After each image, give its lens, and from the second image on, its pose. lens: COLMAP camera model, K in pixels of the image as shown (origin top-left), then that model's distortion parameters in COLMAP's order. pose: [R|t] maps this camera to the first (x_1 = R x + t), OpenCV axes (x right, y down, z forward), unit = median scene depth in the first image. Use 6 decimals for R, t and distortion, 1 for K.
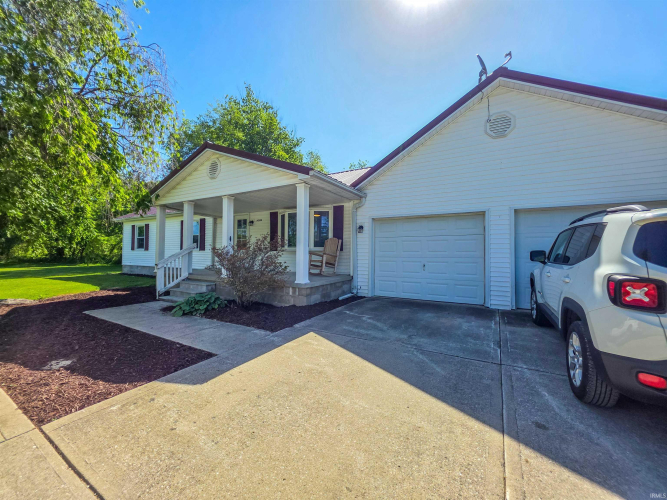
lens RADIAL K [[266.5, 0, 333.5], [0, 266.5, 250.0], [0, 0, 1]] dist [-0.001236, 0.004190]
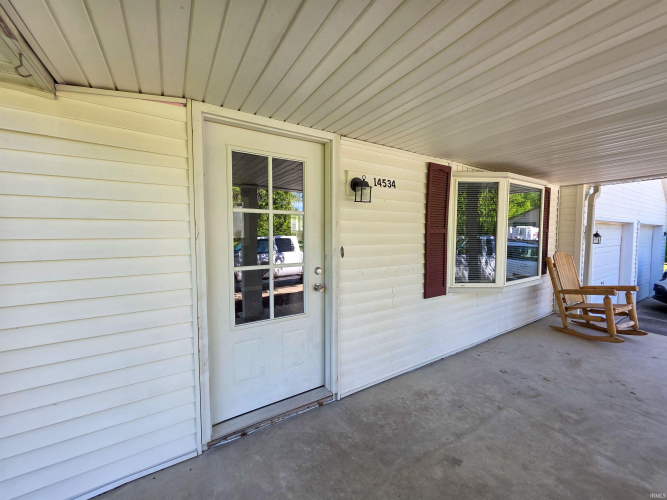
lens RADIAL K [[266.5, 0, 333.5], [0, 266.5, 250.0], [0, 0, 1]] dist [-0.001236, 0.004190]
pose [[0.468228, -0.069458, 0.880874, -0.657515], [-0.005004, 0.996681, 0.081249, -0.089124], [-0.883594, -0.042451, 0.466326, 1.174277]]
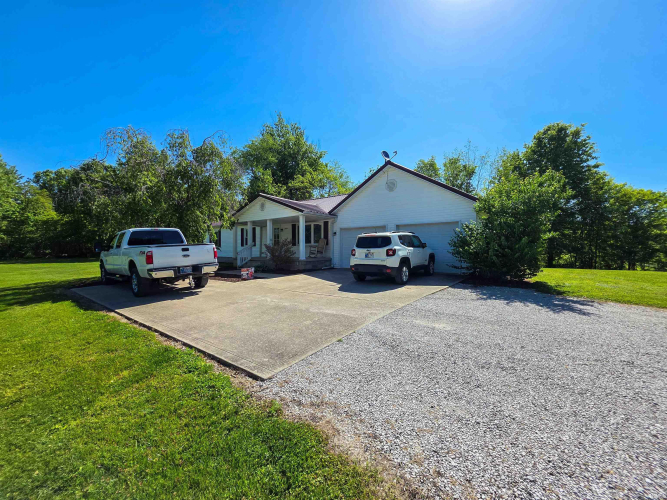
lens RADIAL K [[266.5, 0, 333.5], [0, 266.5, 250.0], [0, 0, 1]] dist [-0.001236, 0.004190]
pose [[0.992027, -0.012421, -0.125410, 0.317977], [0.014313, 0.999797, 0.014195, 0.011272], [0.125208, -0.015877, 0.992003, -0.894953]]
